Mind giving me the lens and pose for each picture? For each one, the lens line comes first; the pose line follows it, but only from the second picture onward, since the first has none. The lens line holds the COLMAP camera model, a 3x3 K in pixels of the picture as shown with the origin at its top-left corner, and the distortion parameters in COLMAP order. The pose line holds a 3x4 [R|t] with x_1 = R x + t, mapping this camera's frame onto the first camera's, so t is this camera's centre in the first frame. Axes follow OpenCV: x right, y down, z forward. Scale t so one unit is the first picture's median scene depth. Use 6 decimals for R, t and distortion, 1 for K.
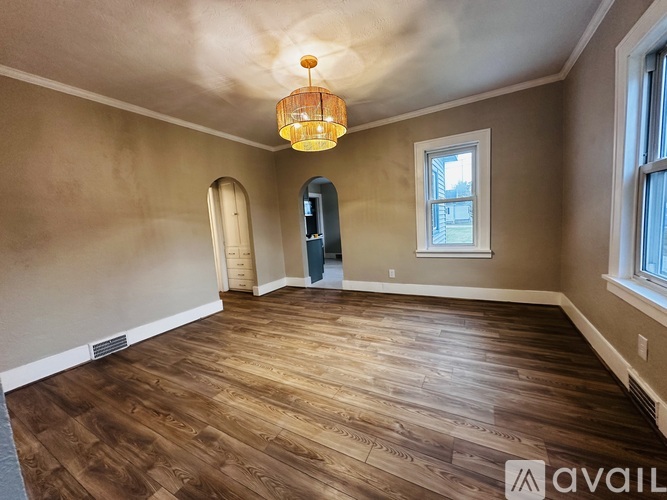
lens RADIAL K [[267.4, 0, 332.5], [0, 267.4, 250.0], [0, 0, 1]] dist [-0.002215, -0.000096]
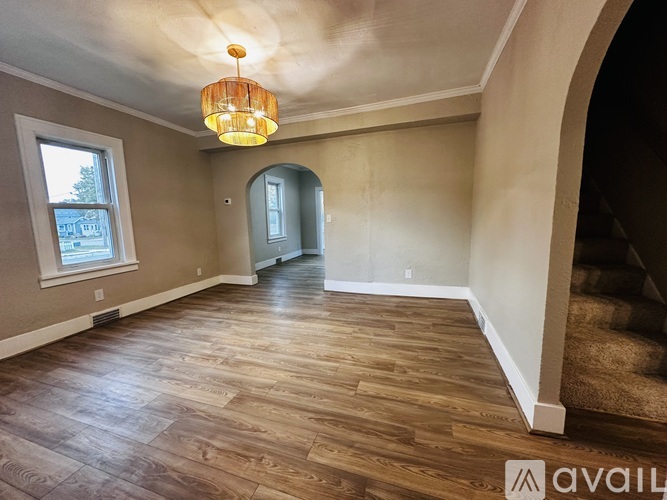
lens RADIAL K [[267.4, 0, 332.7], [0, 267.4, 250.9], [0, 0, 1]] dist [-0.002215, -0.000096]
pose [[-0.978172, 0.118813, -0.170476, -0.160225], [0.073765, 0.965519, 0.249662, -0.202996], [0.194261, 0.231638, -0.953209, 1.949061]]
